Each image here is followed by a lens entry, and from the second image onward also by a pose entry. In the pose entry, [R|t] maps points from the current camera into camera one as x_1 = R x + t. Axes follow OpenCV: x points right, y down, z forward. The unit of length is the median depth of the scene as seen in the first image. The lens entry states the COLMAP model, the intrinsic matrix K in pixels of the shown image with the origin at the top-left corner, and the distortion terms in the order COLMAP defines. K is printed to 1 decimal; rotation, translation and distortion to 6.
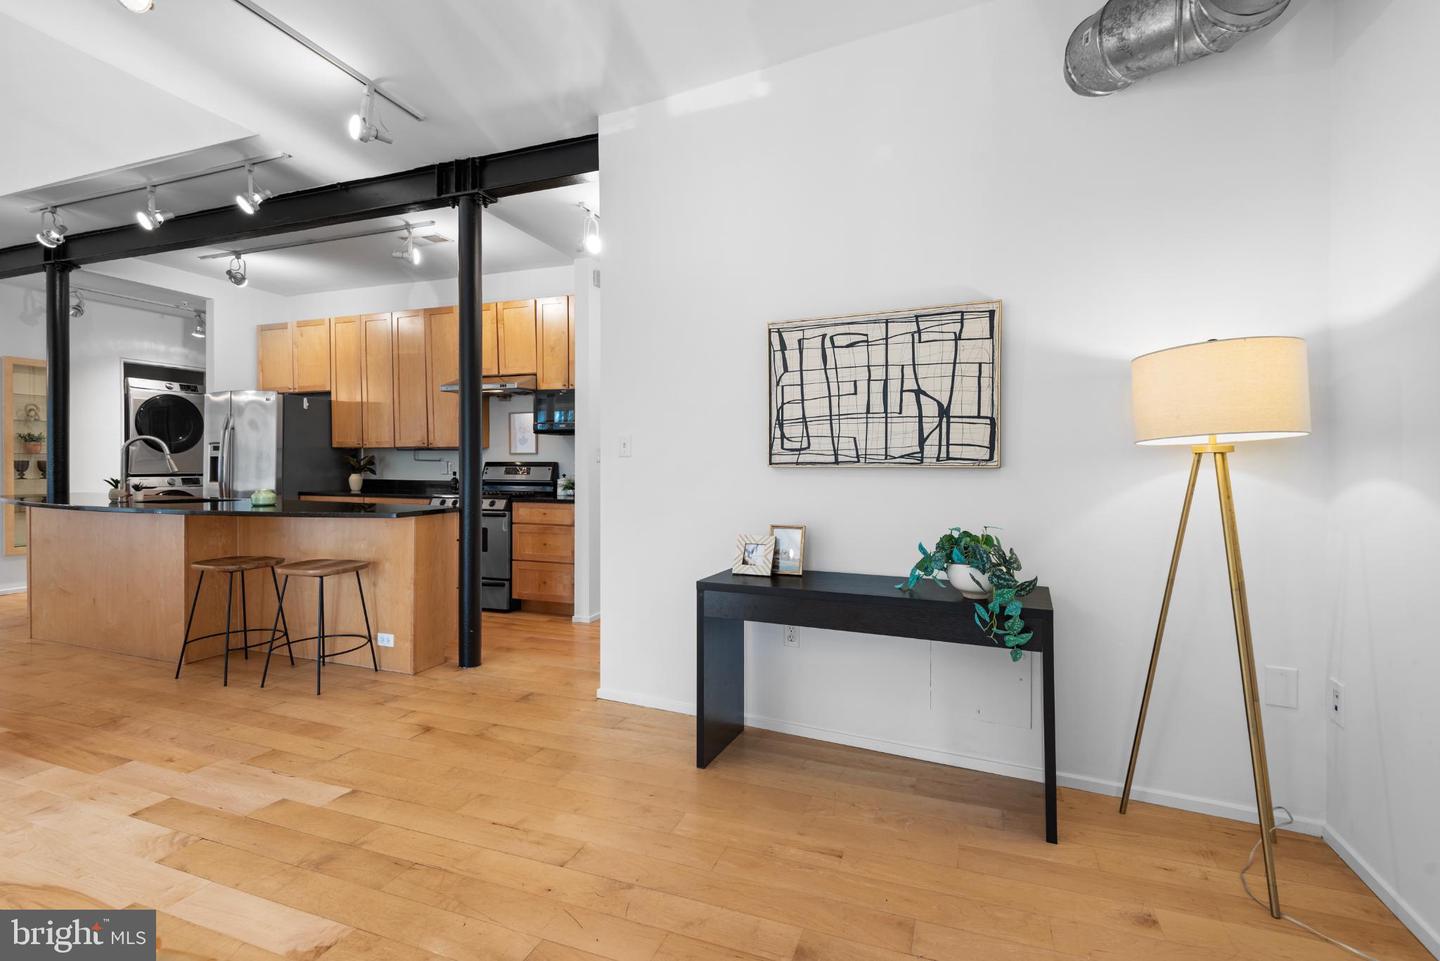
lens RADIAL K [[642.1, 0, 734.6], [0, 642.1, 467.2], [0, 0, 1]] dist [0.024044, -0.011672]
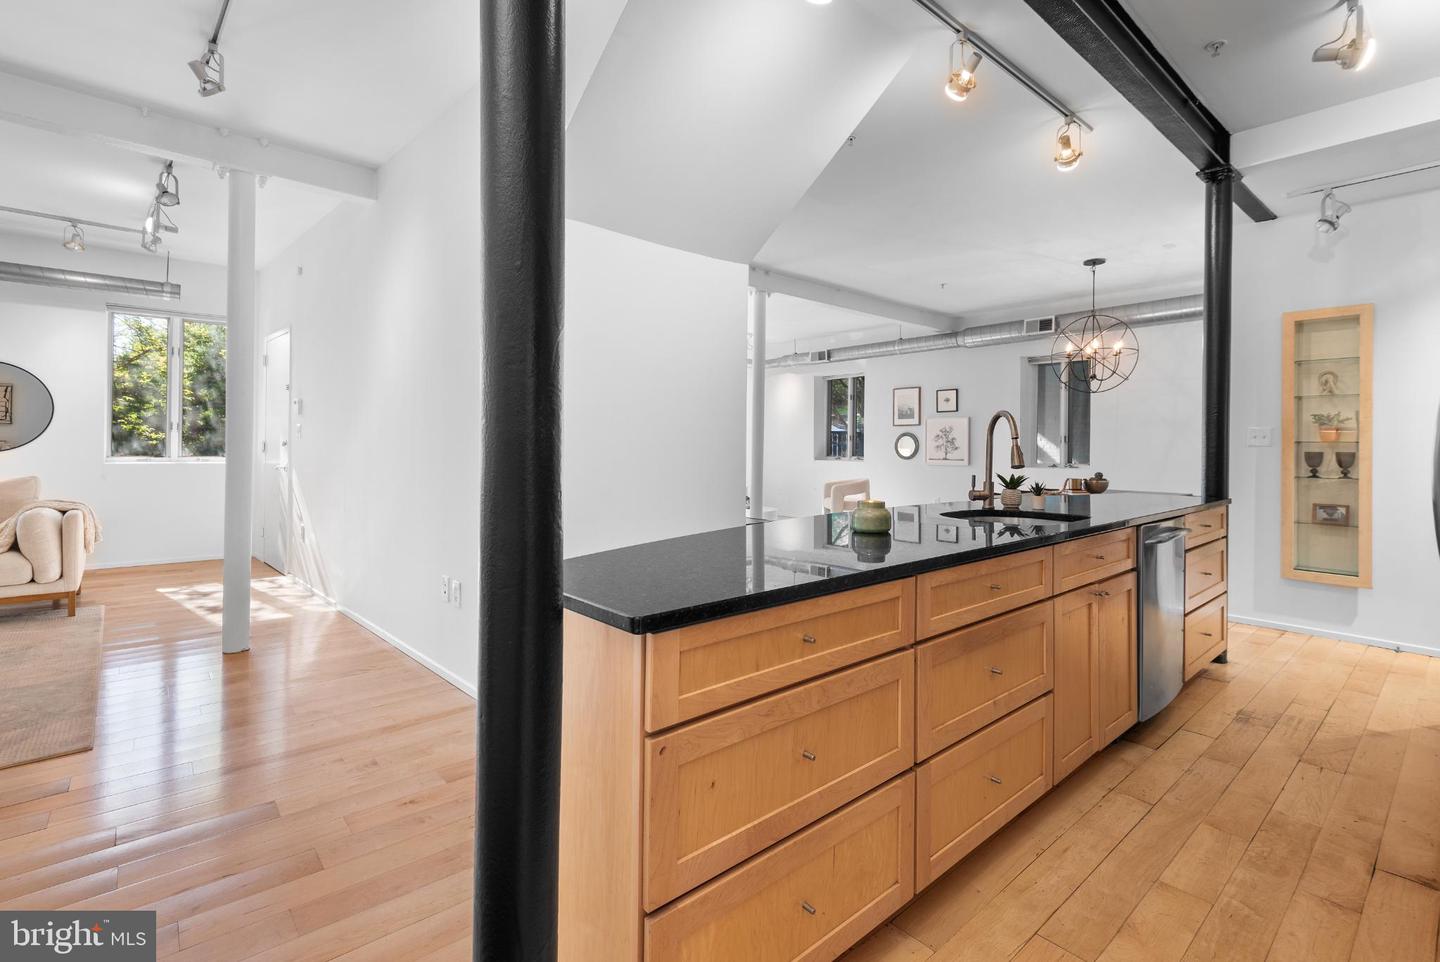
lens RADIAL K [[661.6, 0, 738.7], [0, 661.6, 447.7], [0, 0, 1]] dist [0.033543, -0.020708]
pose [[-0.467311, -0.006191, -0.884071, -0.275262], [-0.019343, 0.999808, 0.003223, -0.010045], [0.883881, 0.018606, -0.467341, 1.559114]]
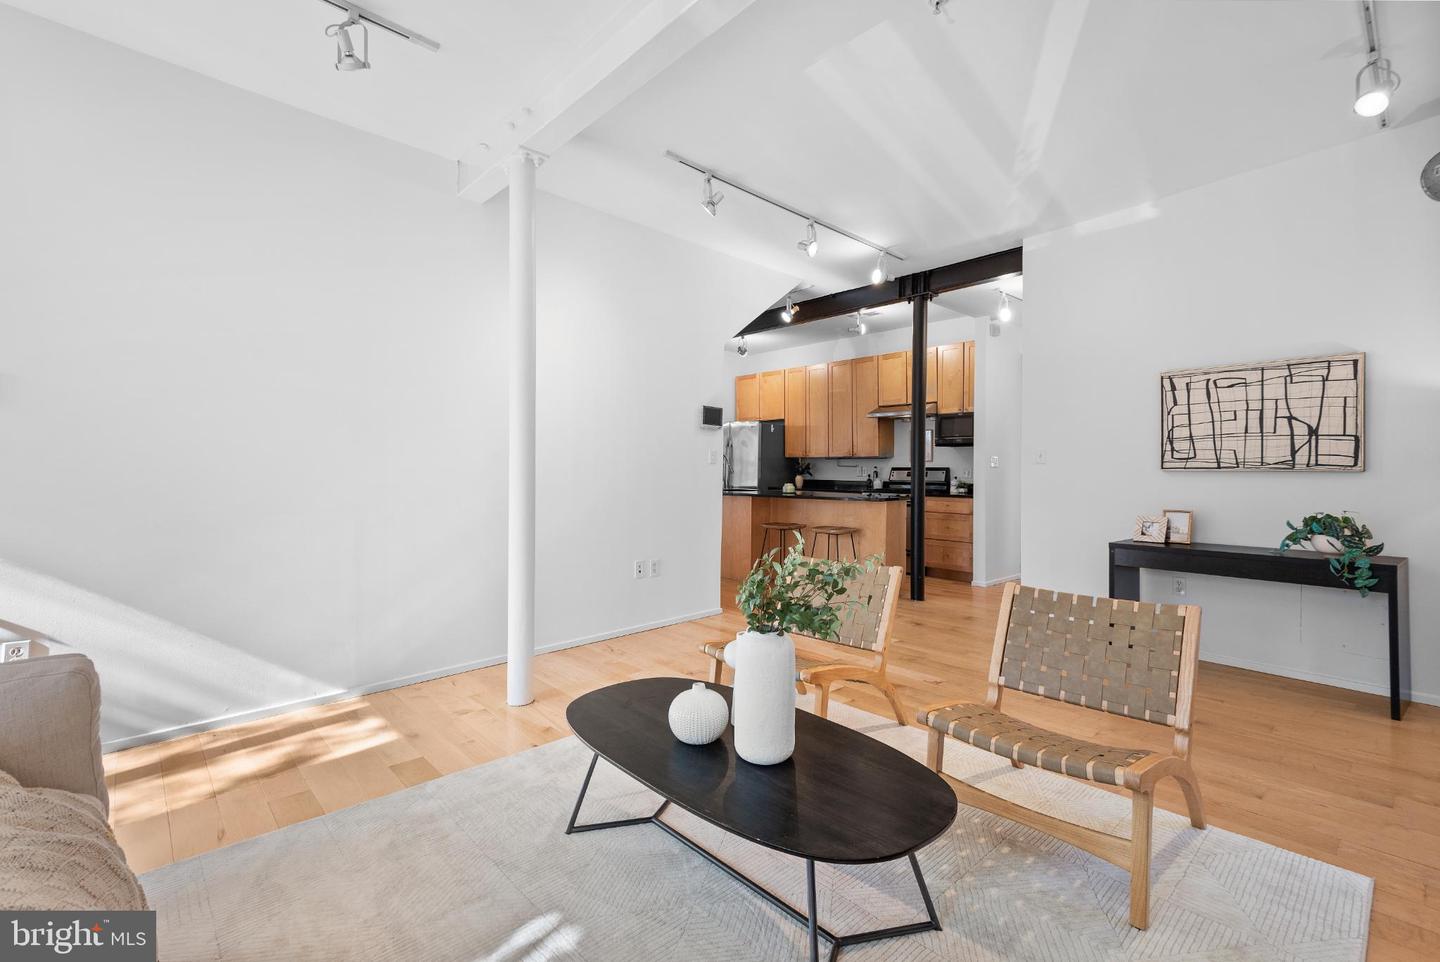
lens RADIAL K [[639.6, 0, 731.7], [0, 639.6, 469.5], [0, 0, 1]] dist [0.023624, -0.017076]
pose [[0.887544, 0.002487, -0.460716, -0.131755], [-0.004930, 0.999979, -0.004100, 0.007658], [0.460697, 0.005910, 0.887538, -0.715809]]
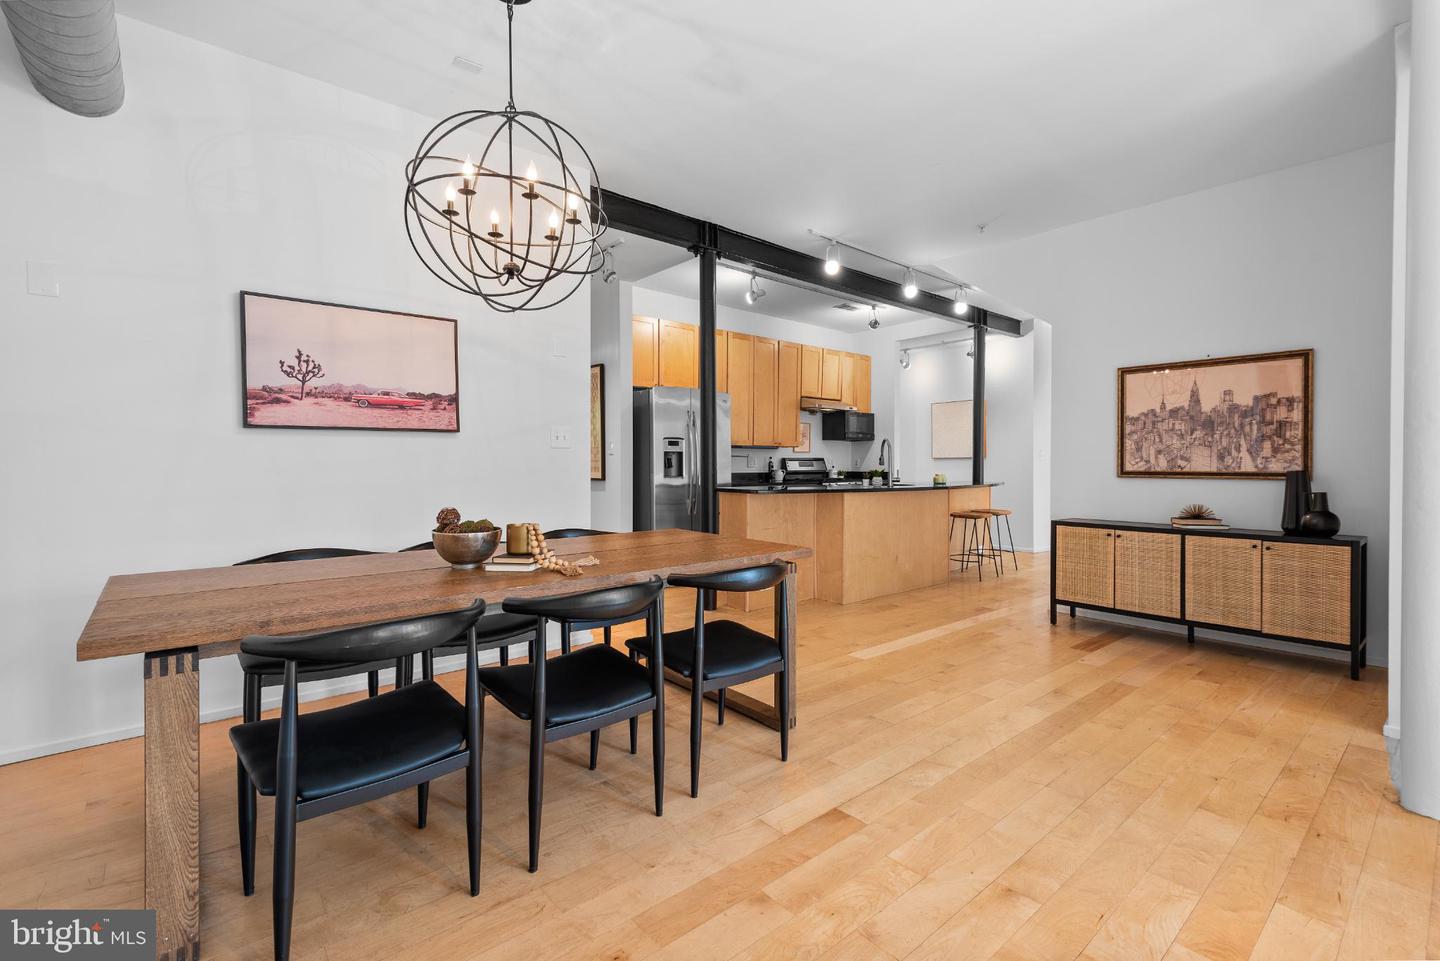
lens RADIAL K [[639.6, 0, 731.7], [0, 639.6, 469.0], [0, 0, 1]] dist [0.023624, -0.017076]
pose [[0.492148, -0.012830, 0.870417, -3.237153], [0.009349, 0.999912, 0.009452, 0.003888], [-0.870462, 0.003486, 0.492224, 0.902903]]
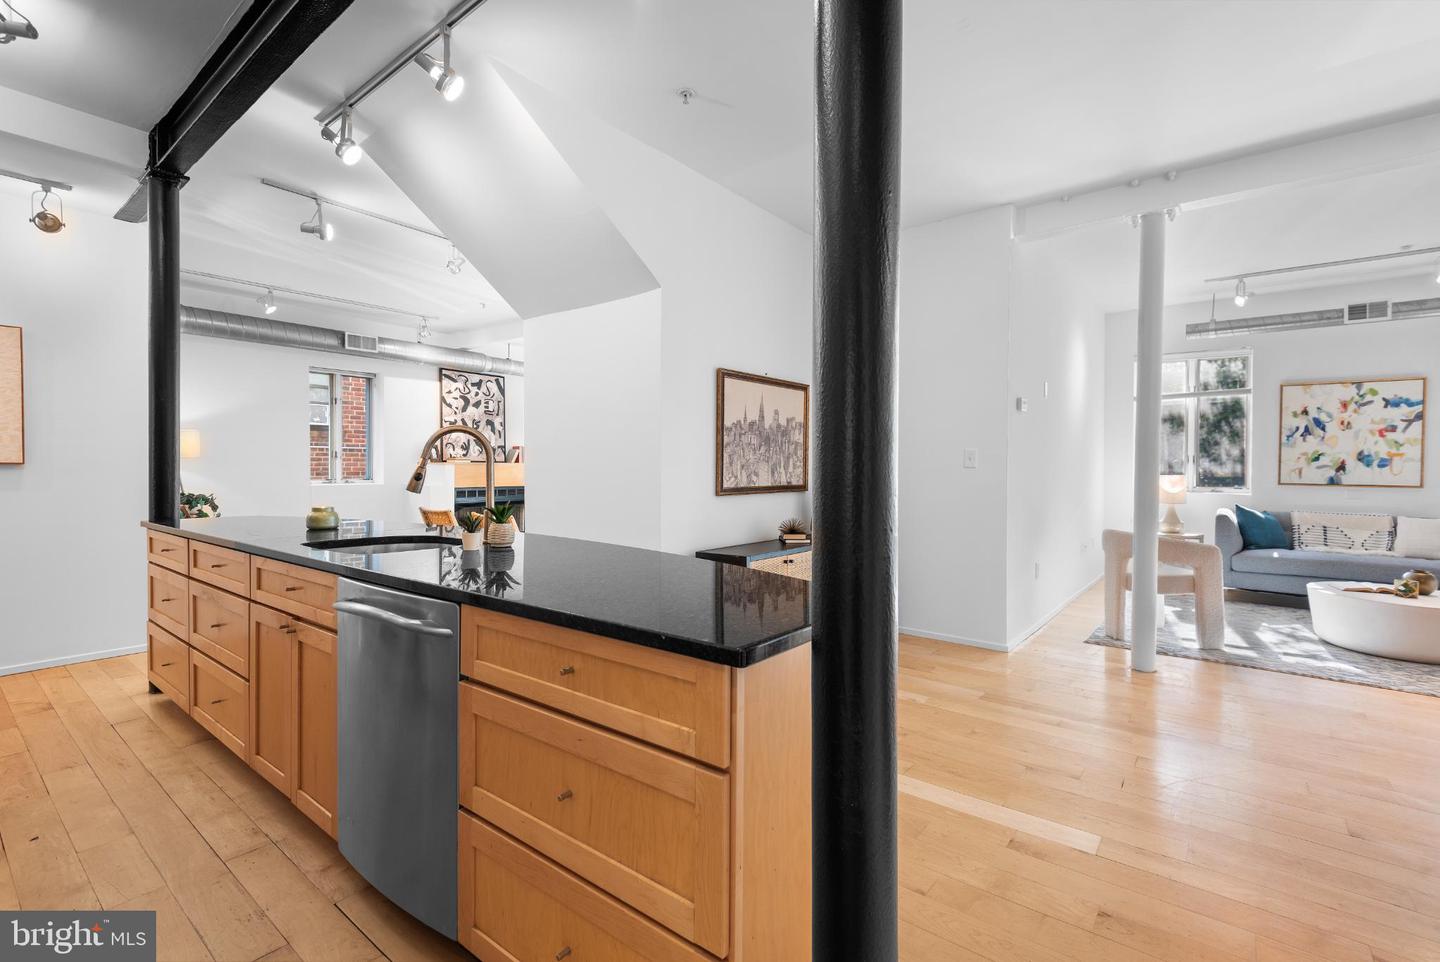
lens RADIAL K [[642.1, 0, 734.6], [0, 642.1, 467.7], [0, 0, 1]] dist [0.024044, -0.011672]
pose [[-0.950618, -0.007017, 0.310283, -1.867318], [-0.003506, 0.999923, 0.011873, -0.026772], [-0.310342, 0.010199, -0.950570, 2.094542]]
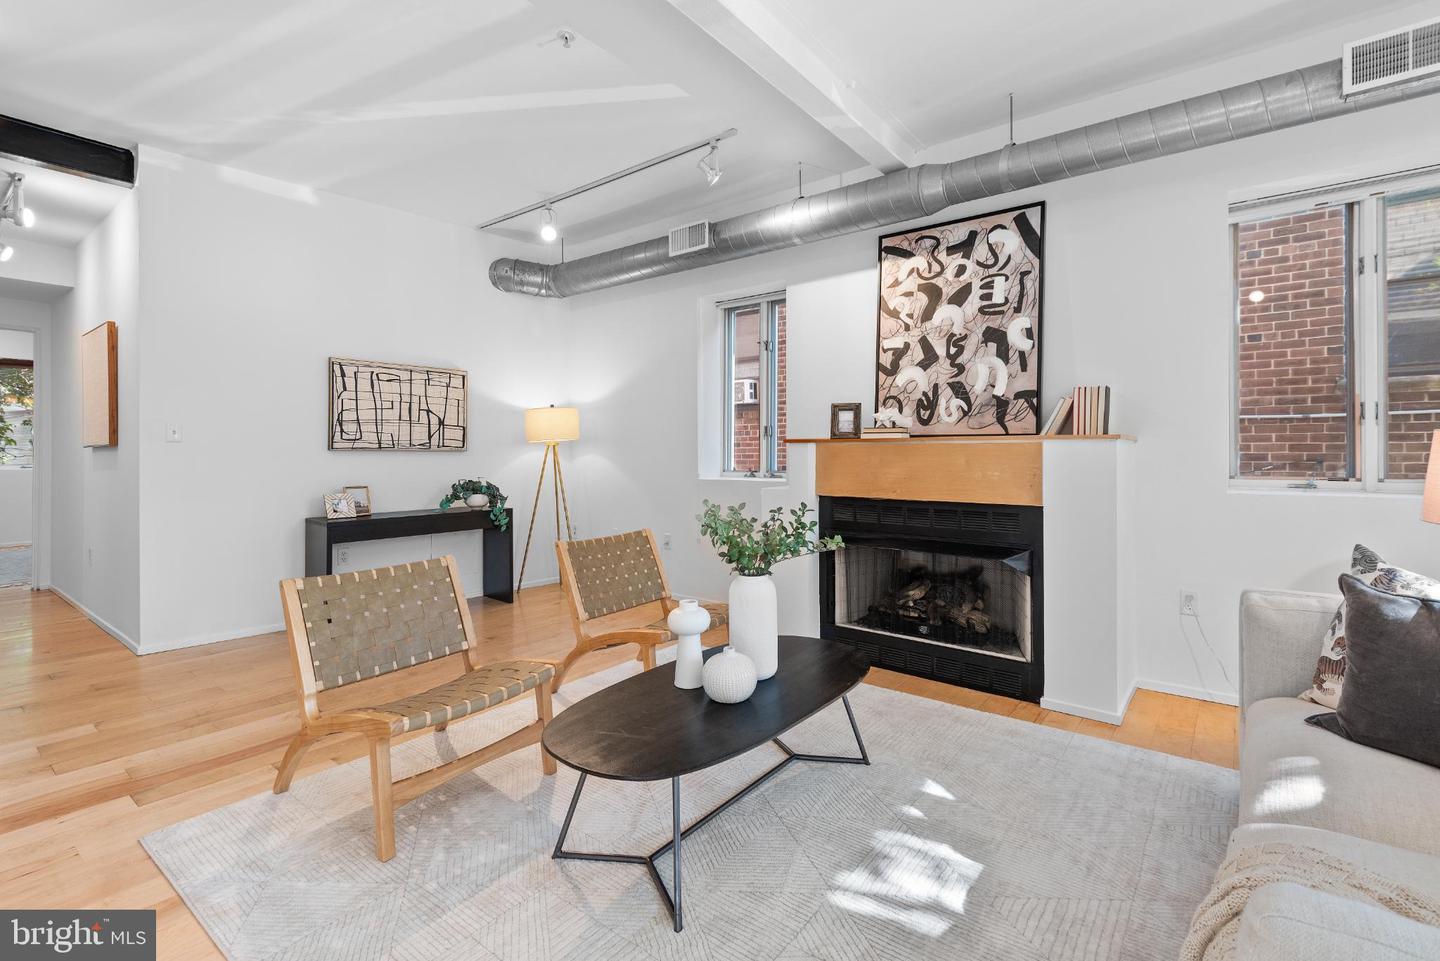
lens RADIAL K [[653.3, 0, 724.3], [0, 653.3, 461.1], [0, 0, 1]] dist [0.029332, -0.014555]
pose [[0.304325, -0.010849, 0.952507, -1.117442], [0.008488, 0.999926, 0.008677, 0.018490], [-0.952531, 0.005445, 0.304394, -0.362107]]
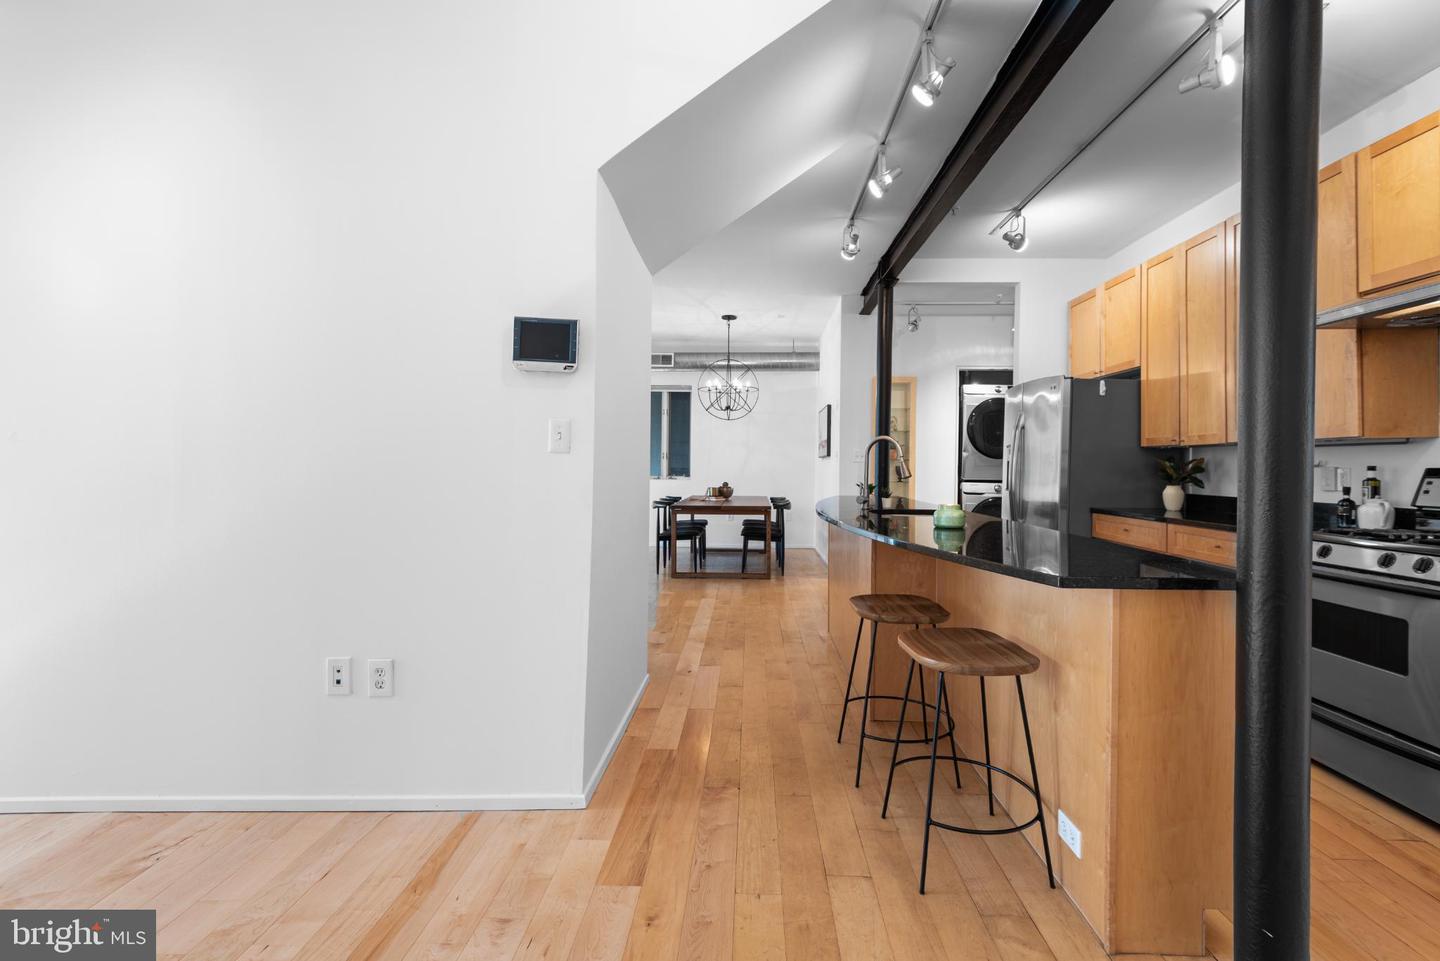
lens RADIAL K [[642.1, 0, 734.6], [0, 642.1, 467.2], [0, 0, 1]] dist [0.024044, -0.011672]
pose [[0.319189, 0.001217, -0.947690, -0.205045], [-0.015561, 0.999871, -0.003957, 0.001639], [0.947563, 0.016010, 0.319167, 0.763403]]
